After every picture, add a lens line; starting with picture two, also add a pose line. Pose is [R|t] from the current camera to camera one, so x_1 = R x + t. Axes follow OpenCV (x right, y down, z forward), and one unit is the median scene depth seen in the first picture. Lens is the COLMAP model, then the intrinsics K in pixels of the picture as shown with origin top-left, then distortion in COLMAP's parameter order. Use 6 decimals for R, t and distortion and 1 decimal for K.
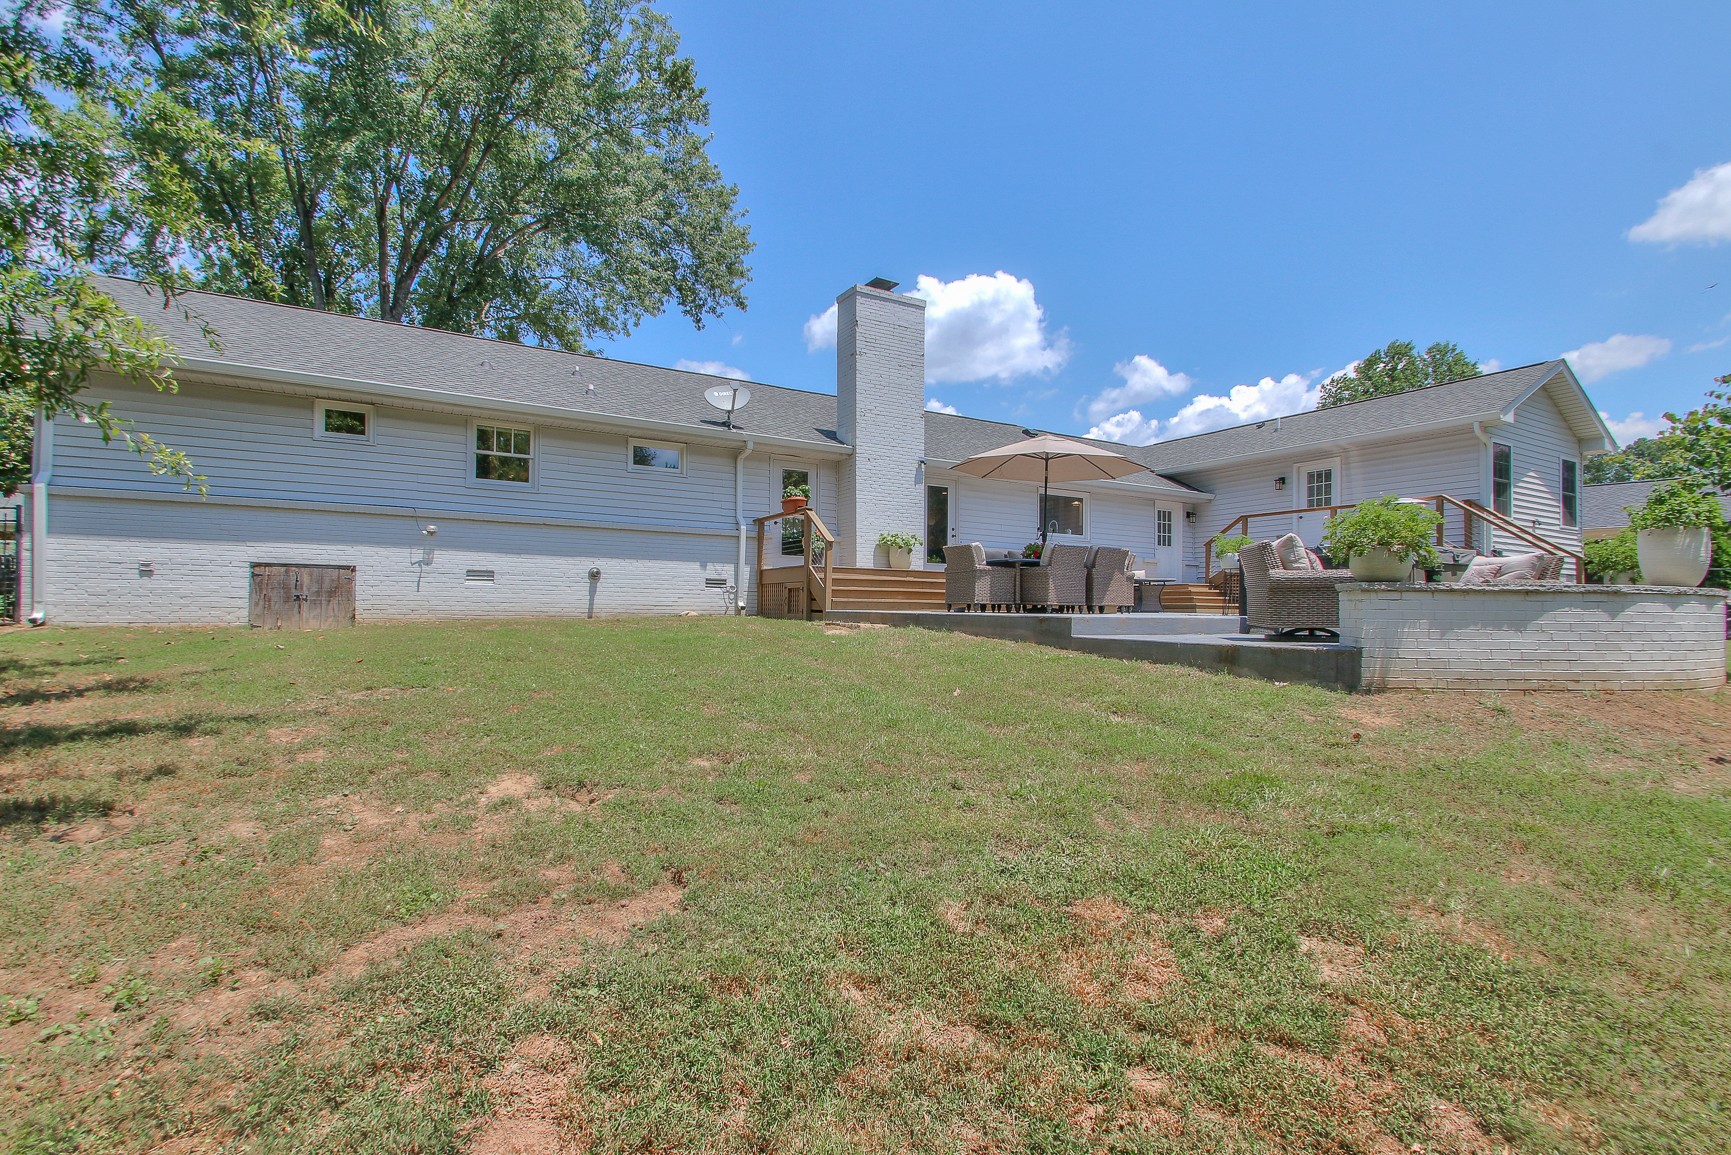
lens RADIAL K [[799.8, 0, 851.0], [0, 799.8, 596.6], [0, 0, 1]] dist [0.024734, -0.021979]
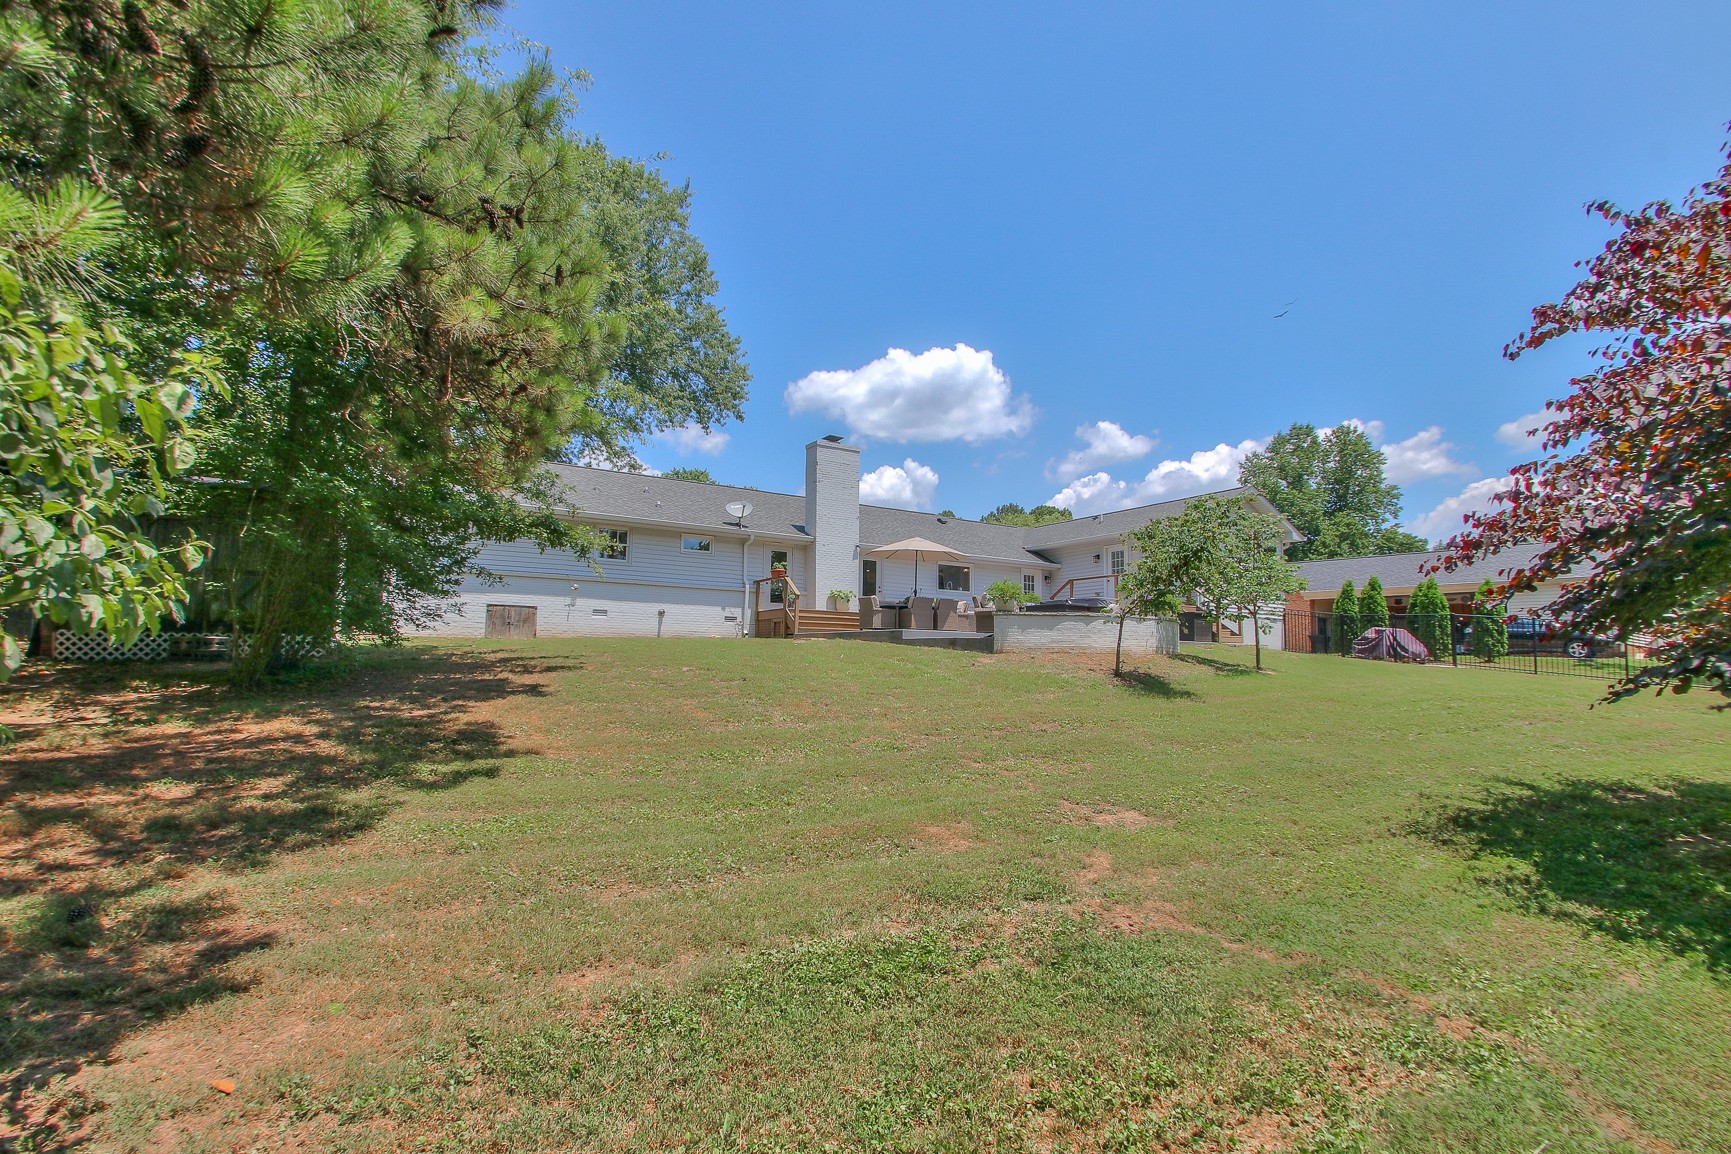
lens RADIAL K [[806.8, 0, 841.0], [0, 806.8, 594.4], [0, 0, 1]] dist [0.019575, -0.018680]
pose [[0.999932, 0.006831, 0.009407, 0.044486], [-0.006177, 0.997676, -0.067857, 0.043746], [-0.009849, 0.067794, 0.997651, -0.670311]]
